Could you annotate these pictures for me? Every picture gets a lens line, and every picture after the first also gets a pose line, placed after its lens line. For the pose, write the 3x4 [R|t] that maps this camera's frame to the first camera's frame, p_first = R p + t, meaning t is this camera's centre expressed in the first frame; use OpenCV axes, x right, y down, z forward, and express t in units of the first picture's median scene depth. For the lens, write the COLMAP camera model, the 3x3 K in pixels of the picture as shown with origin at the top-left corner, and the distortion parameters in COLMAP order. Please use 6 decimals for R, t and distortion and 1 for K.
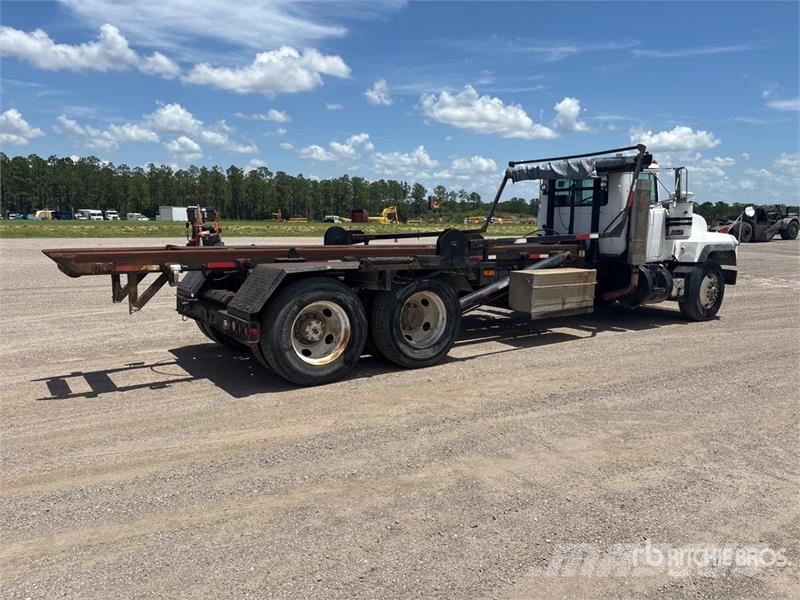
lens RADIAL K [[608.2, 0, 406.0], [0, 608.2, 284.0], [0, 0, 1]] dist [0.005637, 0.001772]
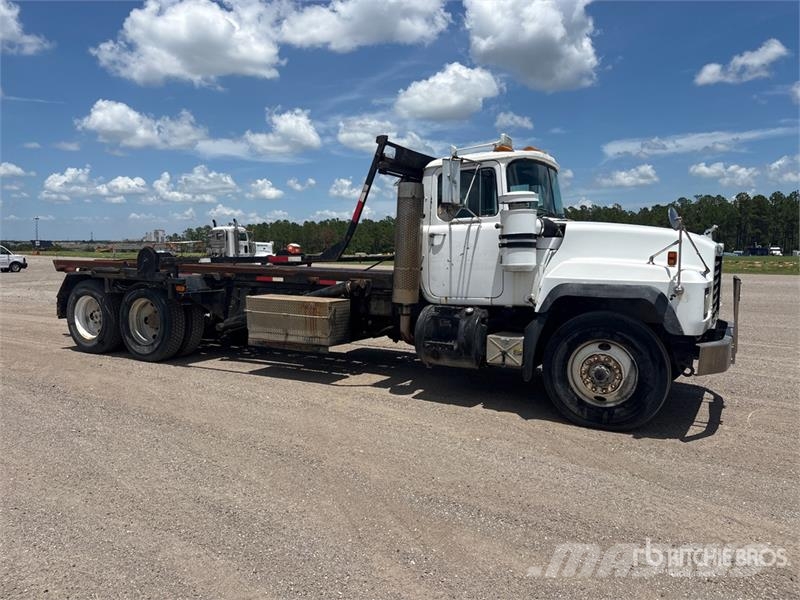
lens RADIAL K [[608.2, 0, 406.0], [0, 608.2, 284.0], [0, 0, 1]] dist [0.005637, 0.001772]
pose [[0.450904, 0.048975, -0.891228, 1.120090], [-0.102551, 0.994724, 0.002778, -0.061370], [0.886662, 0.090143, 0.453547, 0.749285]]
